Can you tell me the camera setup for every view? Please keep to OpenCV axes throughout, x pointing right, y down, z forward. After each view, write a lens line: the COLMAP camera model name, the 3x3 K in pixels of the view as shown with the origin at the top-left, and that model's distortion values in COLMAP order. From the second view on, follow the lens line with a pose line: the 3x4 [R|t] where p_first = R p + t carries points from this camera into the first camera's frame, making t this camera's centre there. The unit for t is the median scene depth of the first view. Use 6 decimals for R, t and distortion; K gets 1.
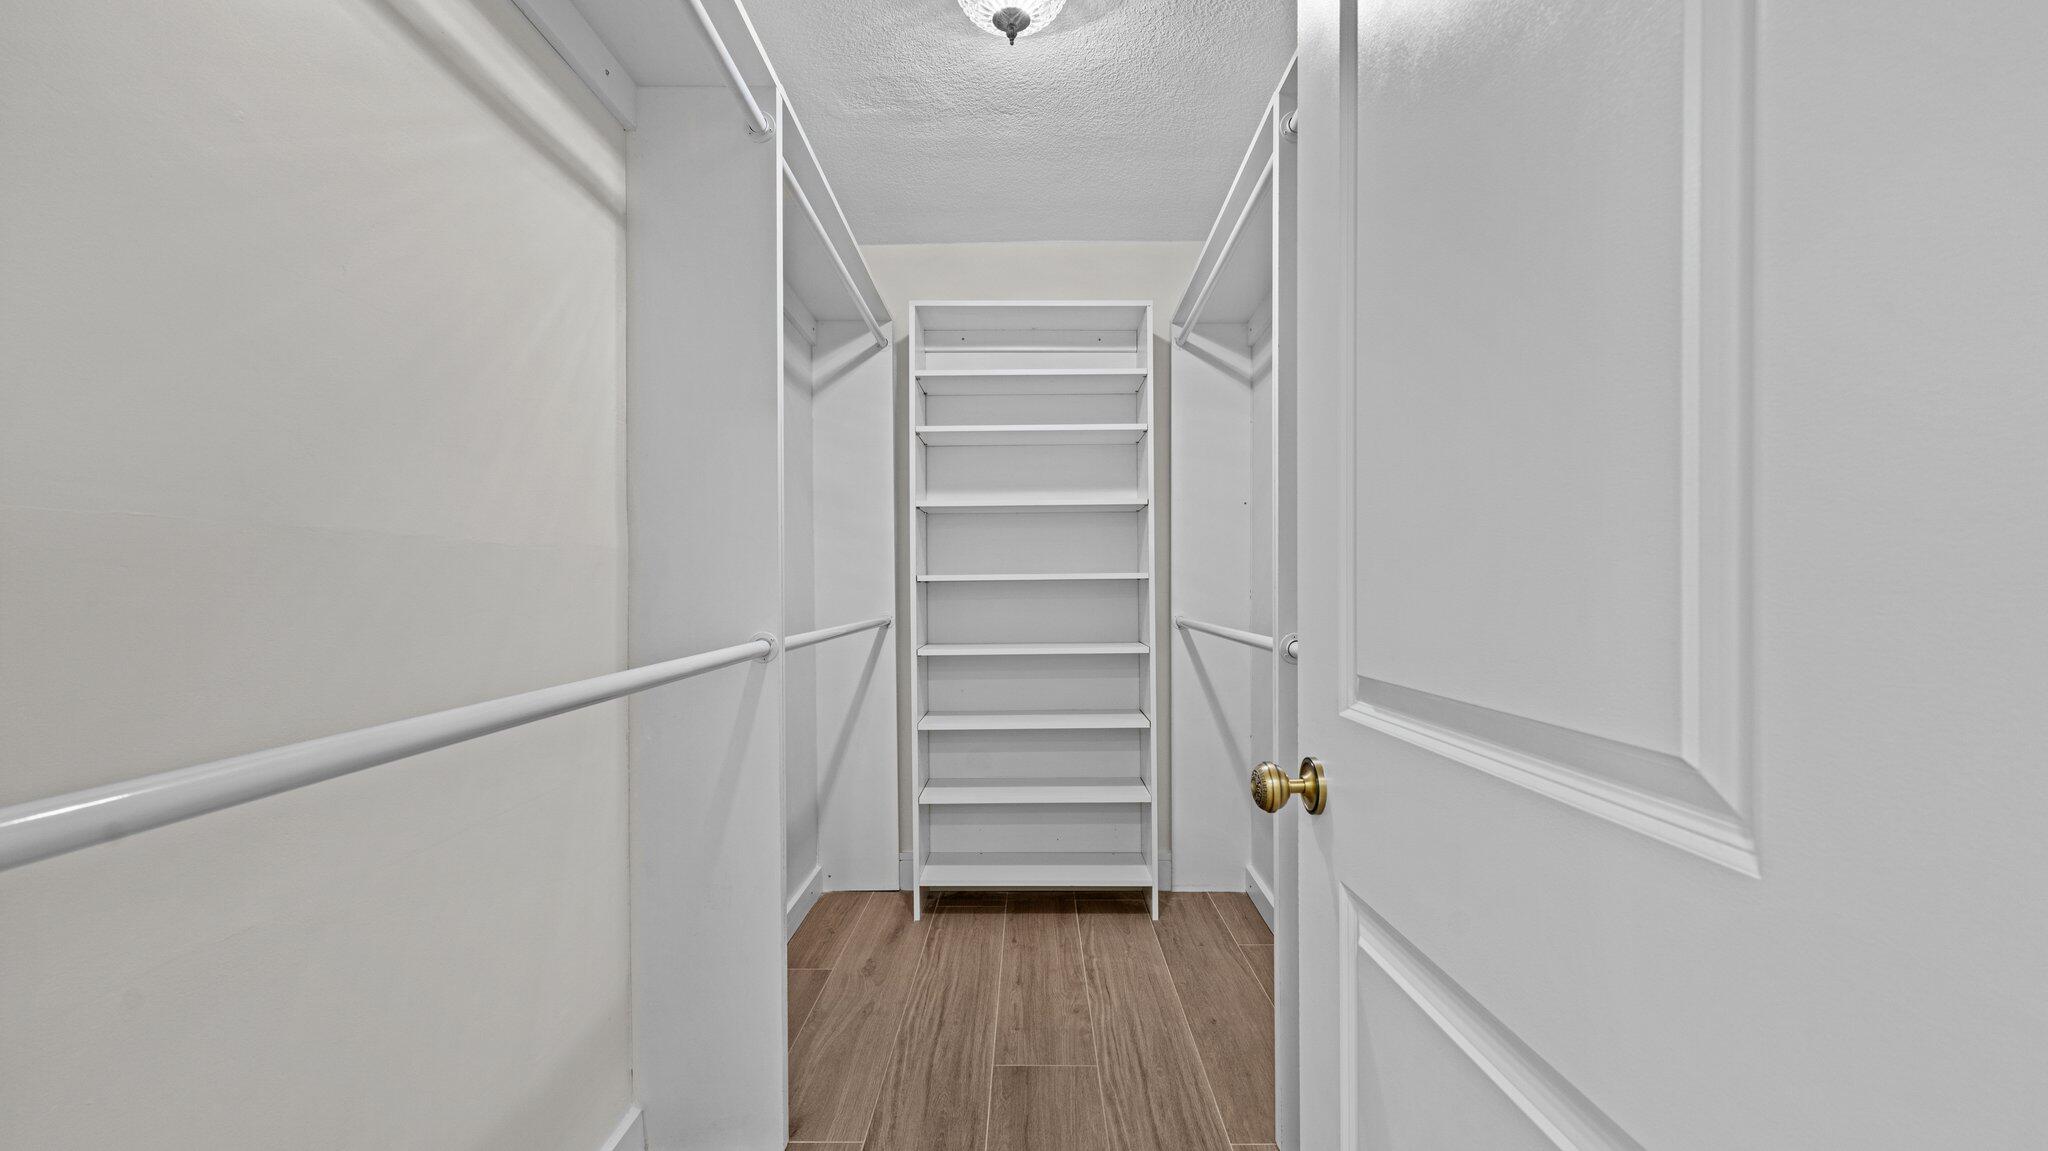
lens RADIAL K [[828.6, 0, 1034.2], [0, 828.6, 575.4], [0, 0, 1]] dist [-0.000794, -0.000126]
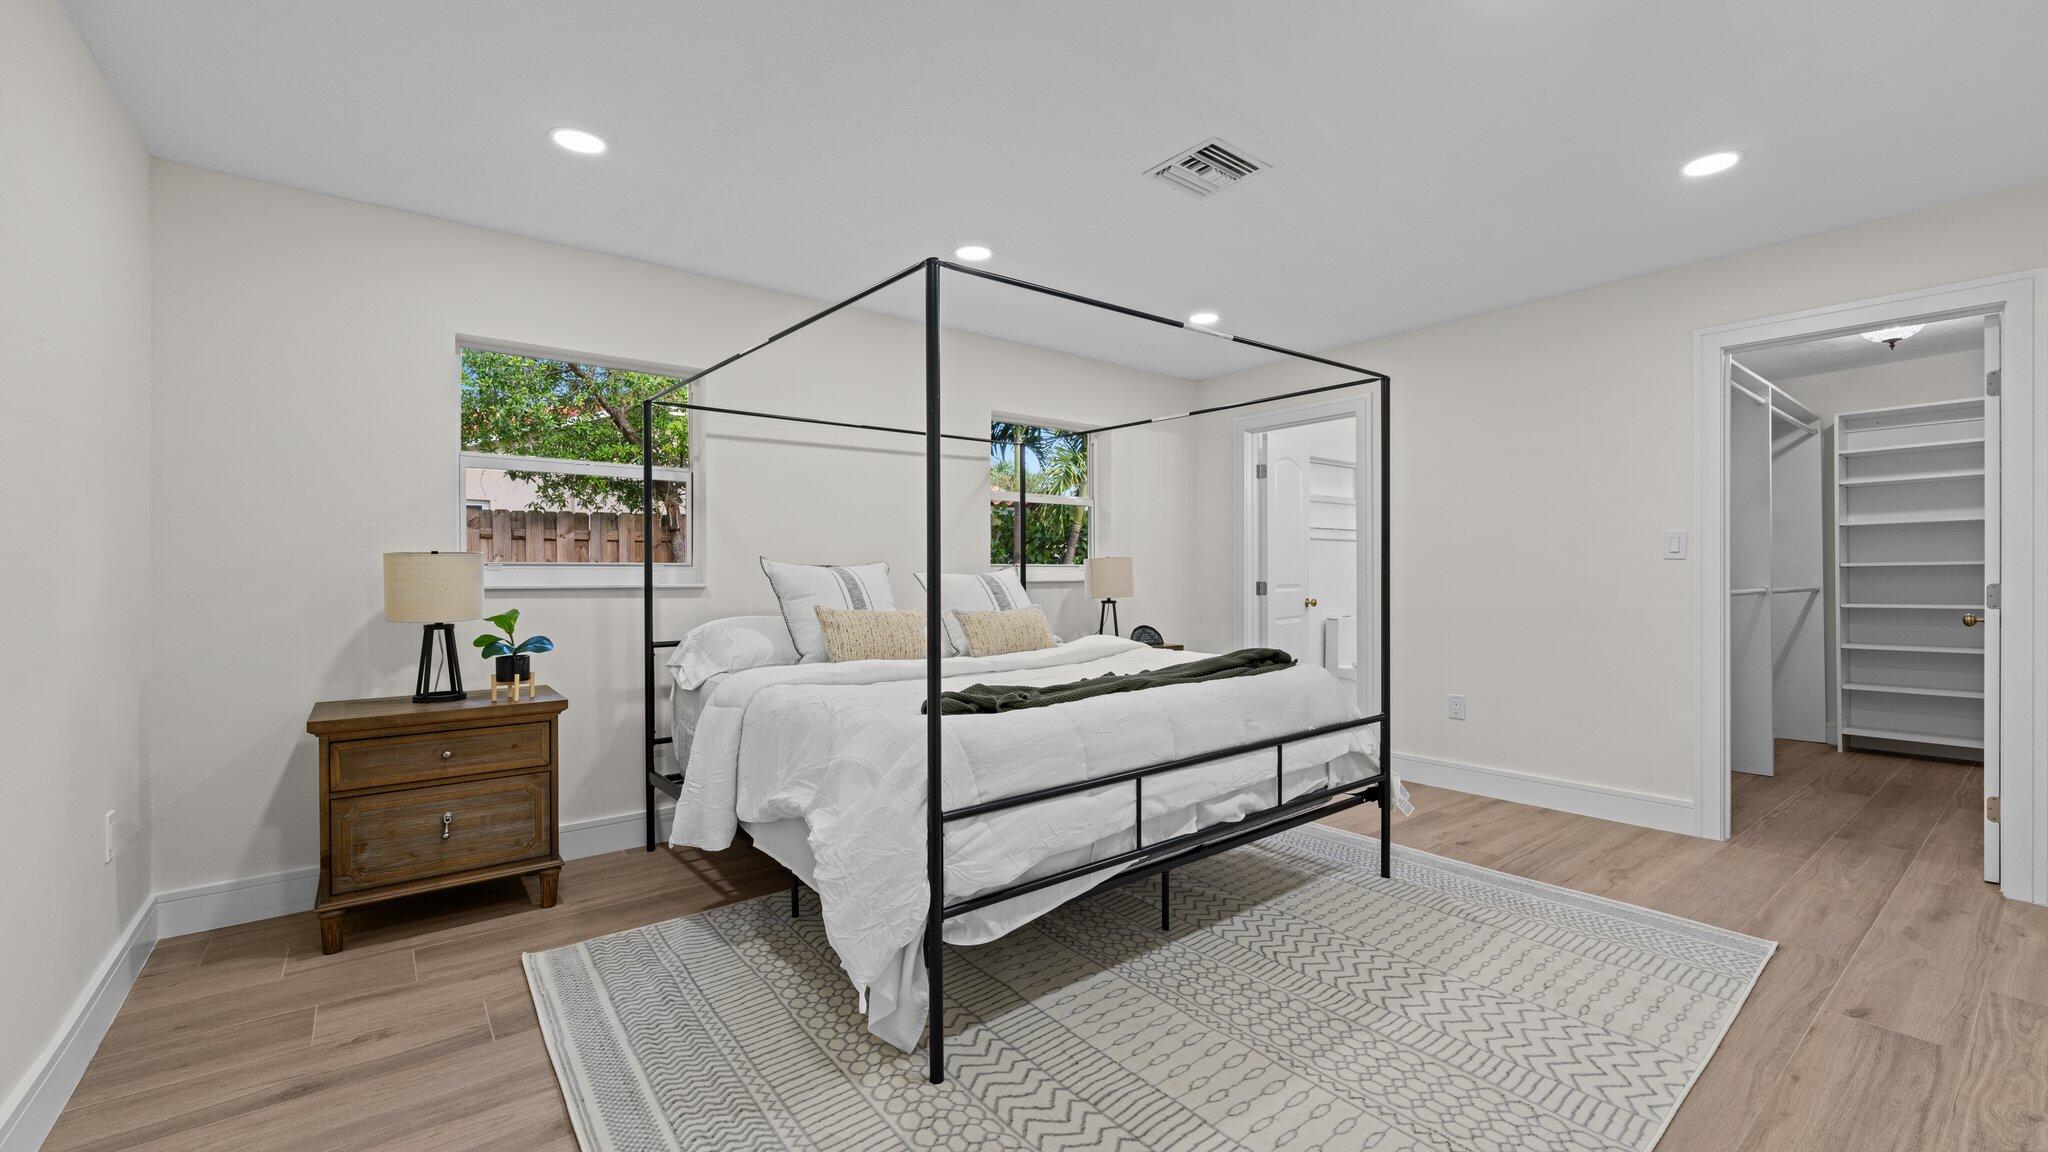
lens RADIAL K [[828.6, 0, 1034.2], [0, 828.6, 575.9], [0, 0, 1]] dist [-0.000794, -0.000126]
pose [[0.616134, 0.001911, -0.787639, 0.189216], [0.010314, 0.999892, 0.010494, -0.009664], [0.787574, -0.014590, 0.616047, -1.435768]]
